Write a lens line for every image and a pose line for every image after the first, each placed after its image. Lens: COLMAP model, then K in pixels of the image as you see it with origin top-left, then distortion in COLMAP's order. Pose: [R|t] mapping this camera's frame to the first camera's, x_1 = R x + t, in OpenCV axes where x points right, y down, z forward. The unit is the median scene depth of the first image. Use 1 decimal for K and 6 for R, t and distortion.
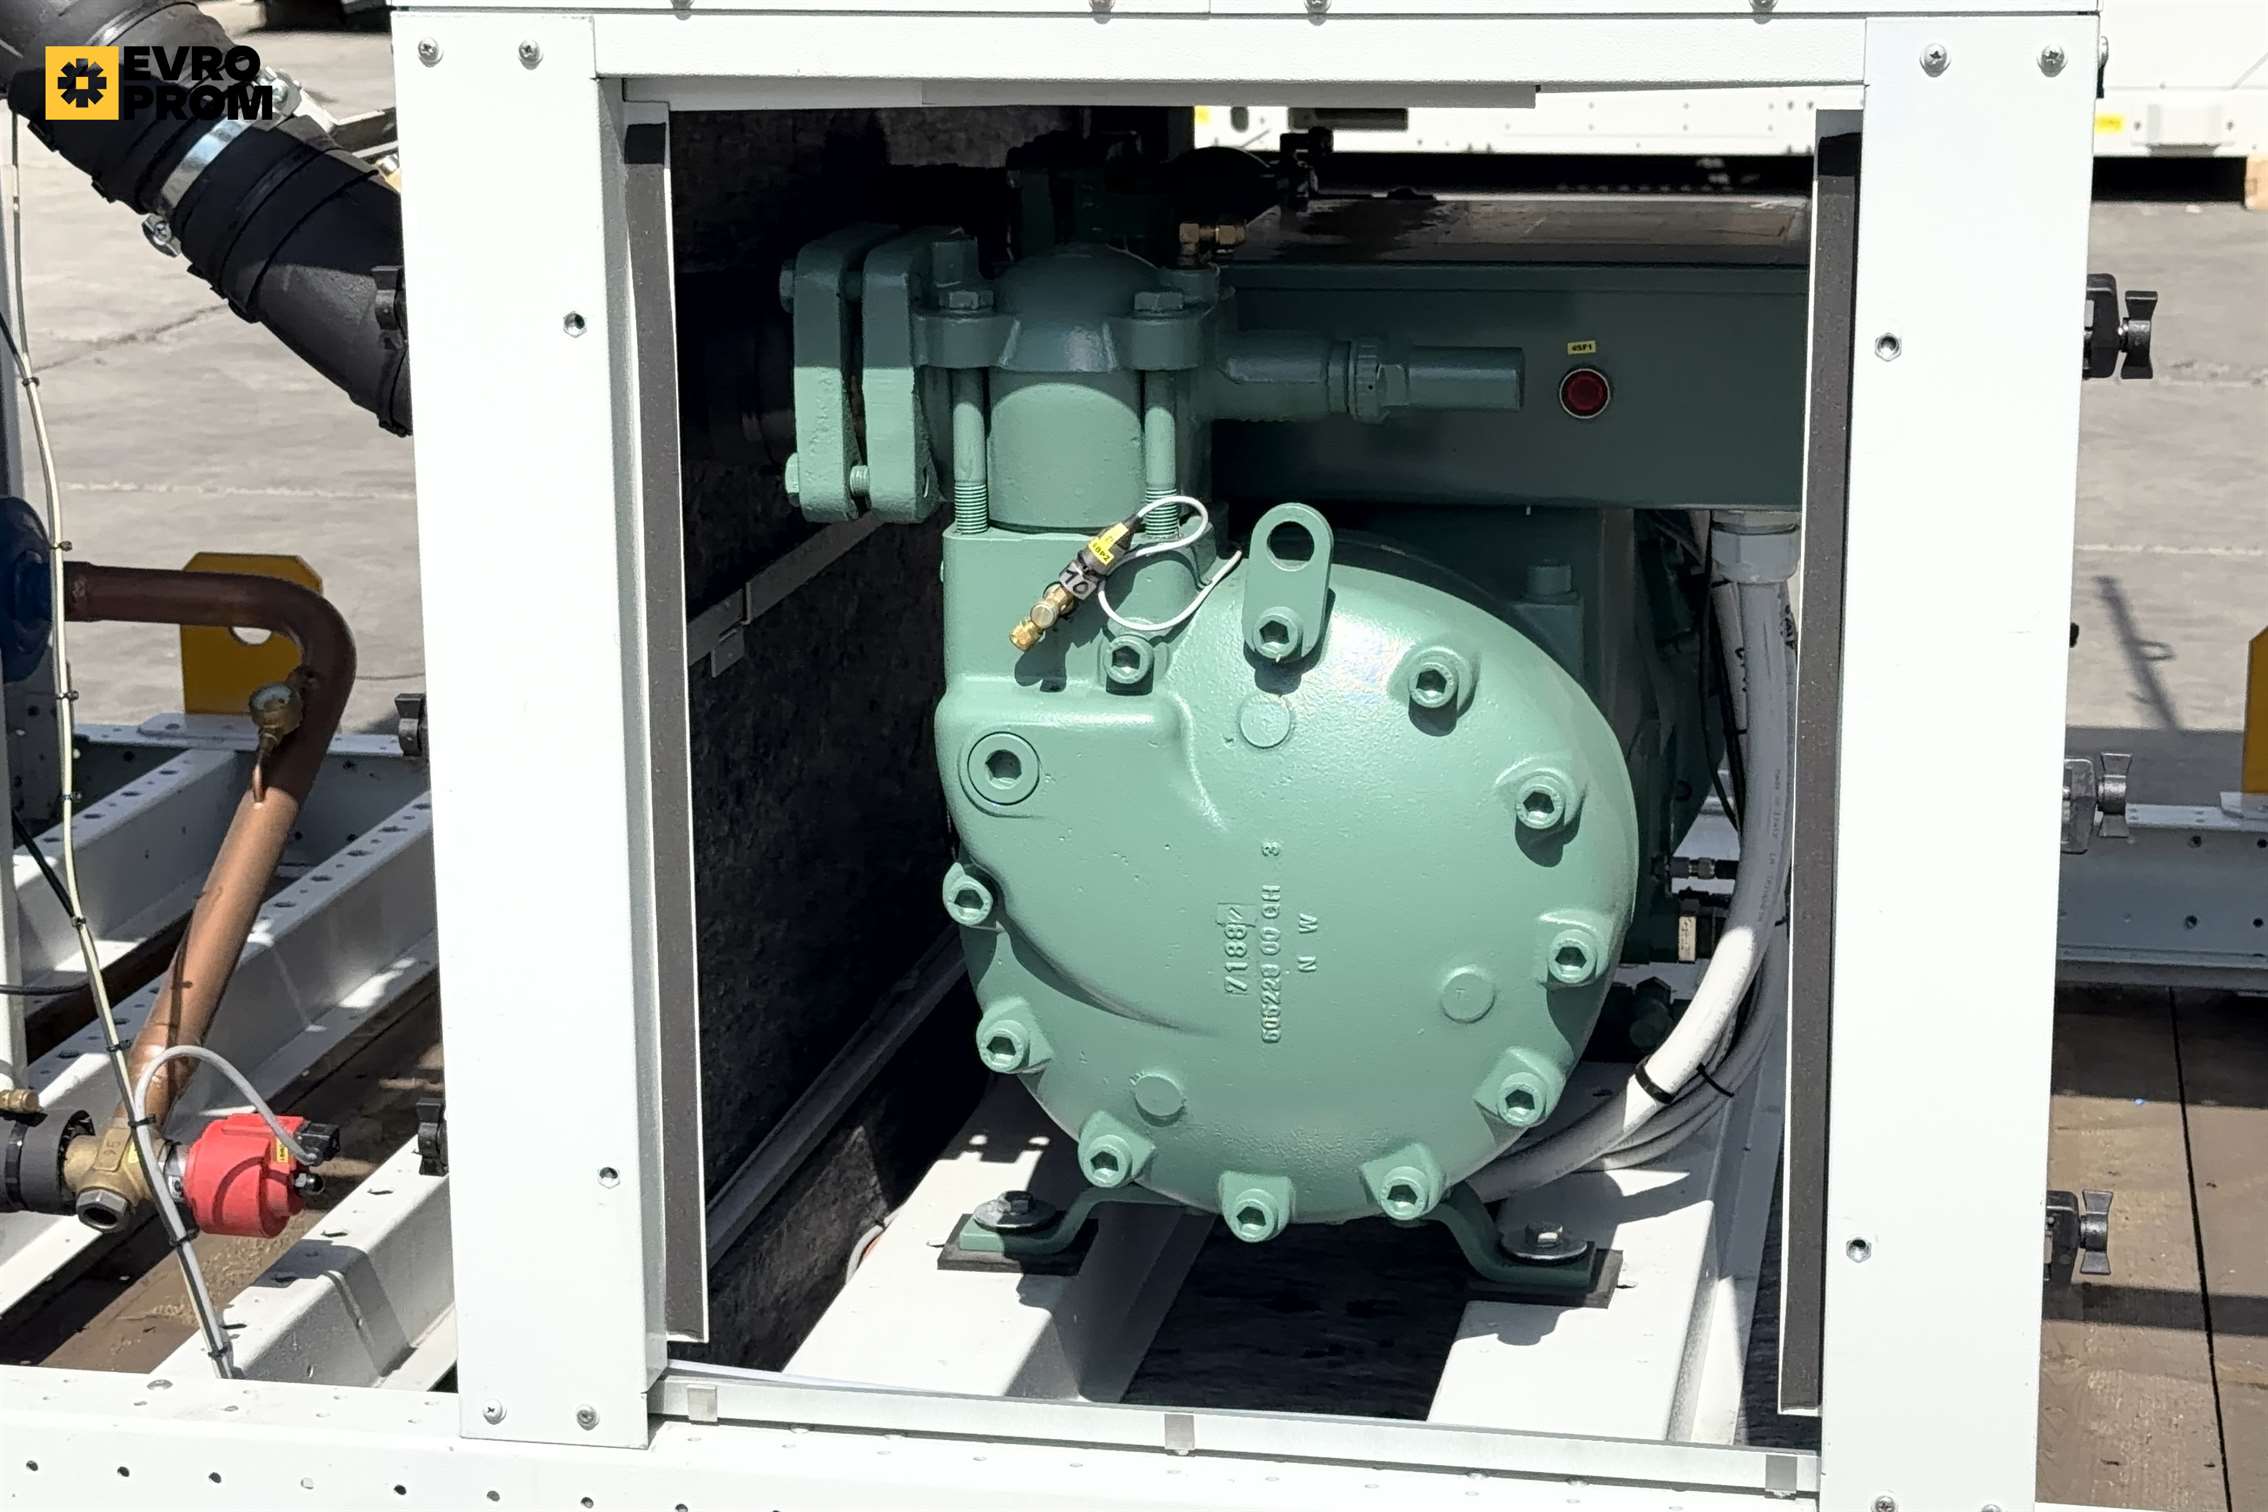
lens RADIAL K [[4374.5, 0, 1134.0], [0, 4374.5, 756.0], [0, 0, 1]] dist [-0.046576, -0.297262]
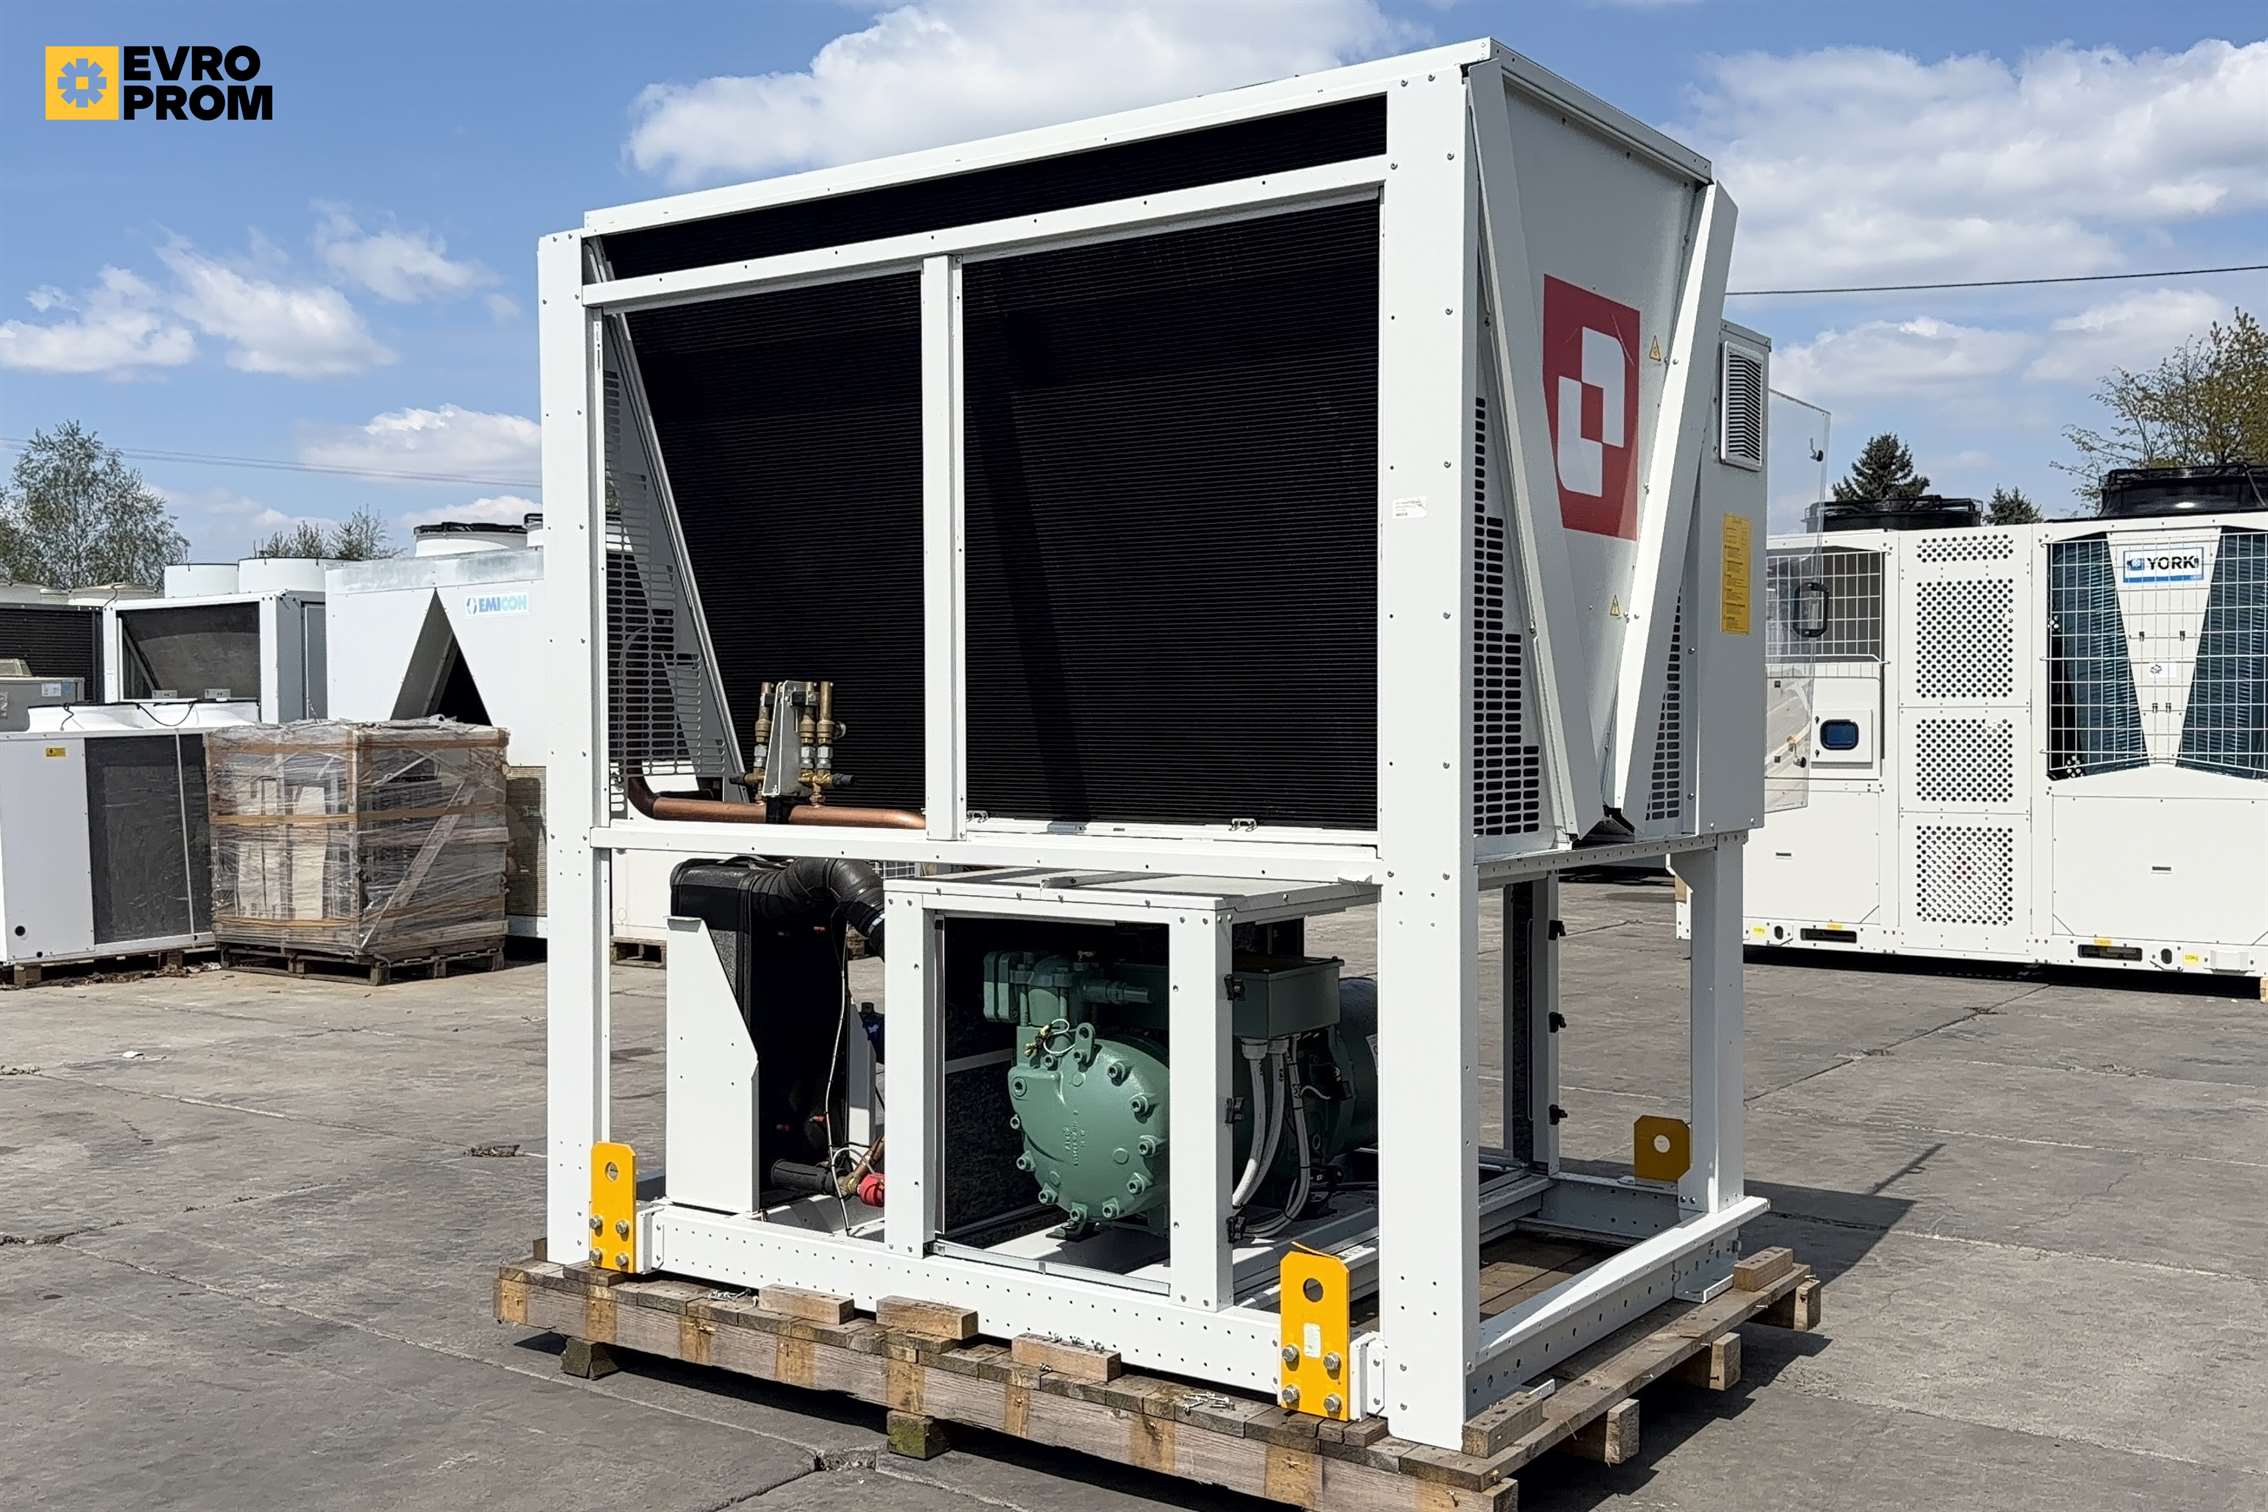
lens RADIAL K [[2202.0, 0, 1134.0], [0, 2202.0, 756.0], [0, 0, 1]] dist [0.075181, -0.004990]
pose [[0.913662, 0.013665, -0.406245, 0.861034], [-0.101290, 0.975561, -0.194989, 0.088573], [0.393652, 0.219302, 0.892717, -0.785221]]
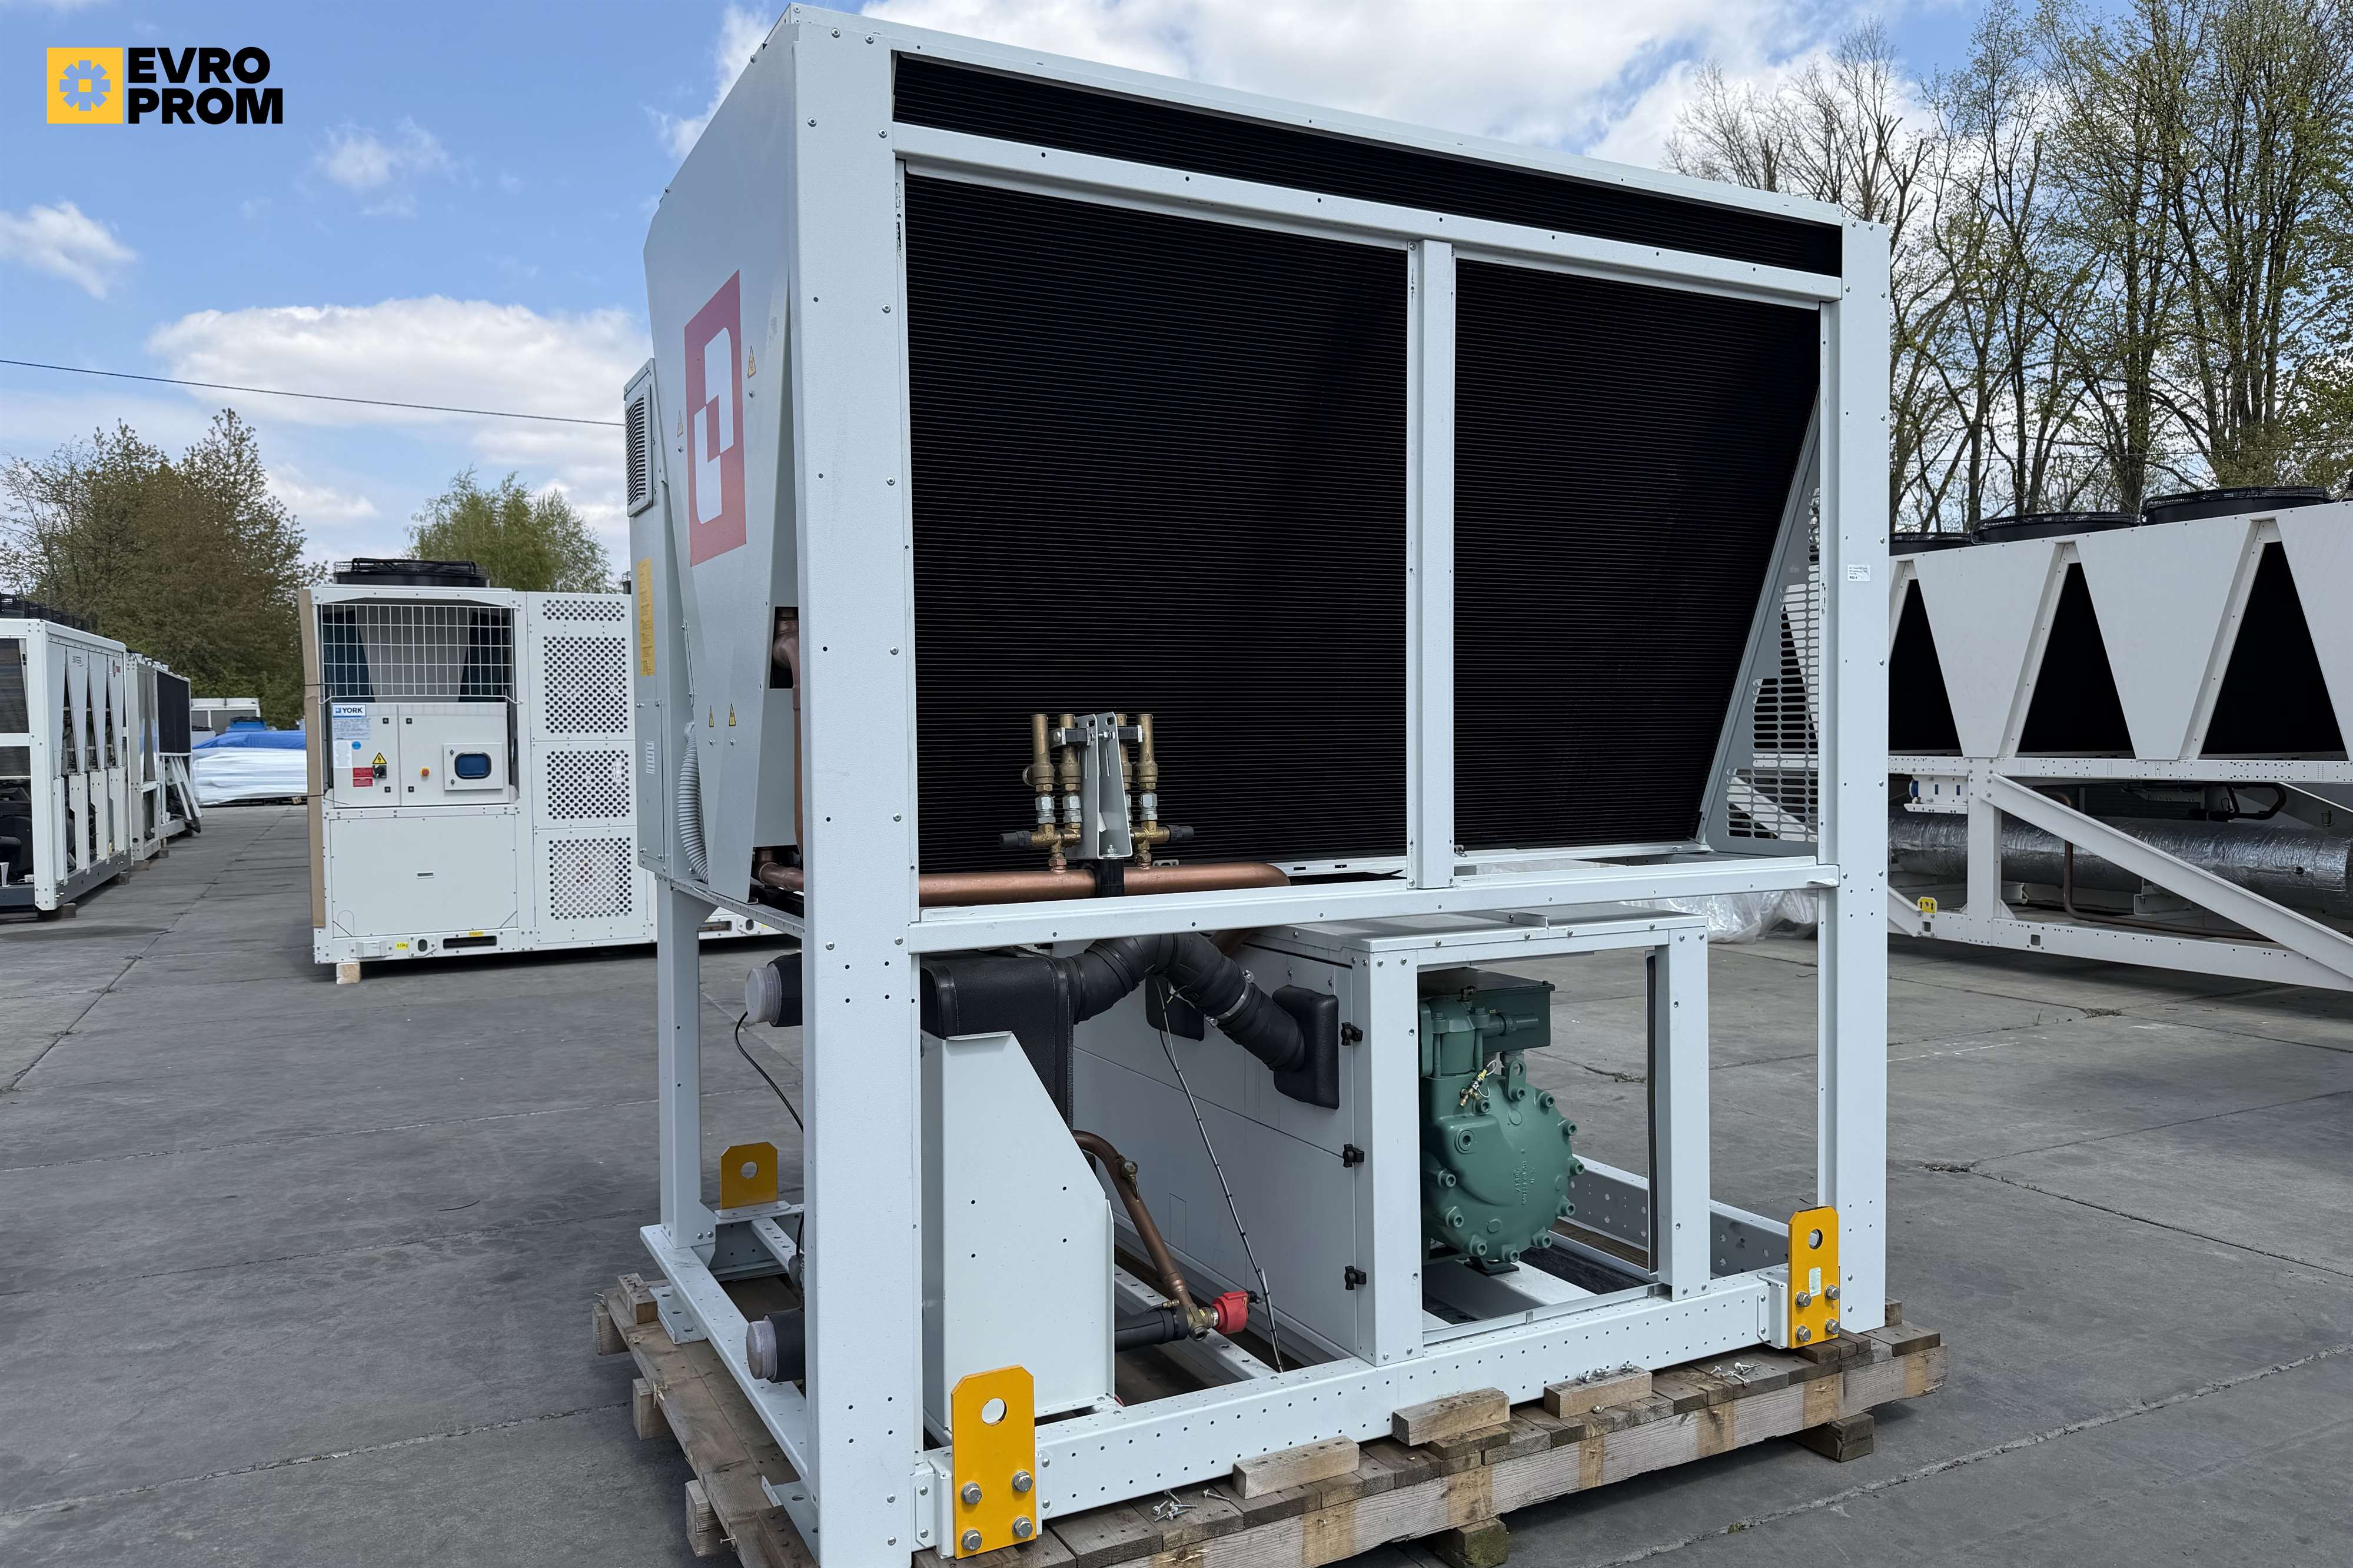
lens RADIAL K [[1646.8, 0, 1176.5], [0, 1646.8, 784.0], [0, 0, 1]] dist [0.023075, -0.001389]
pose [[0.782345, -0.020184, 0.622518, -1.064933], [0.152274, 0.975343, -0.159746, -0.104198], [-0.603944, 0.219770, 0.766128, -0.002028]]
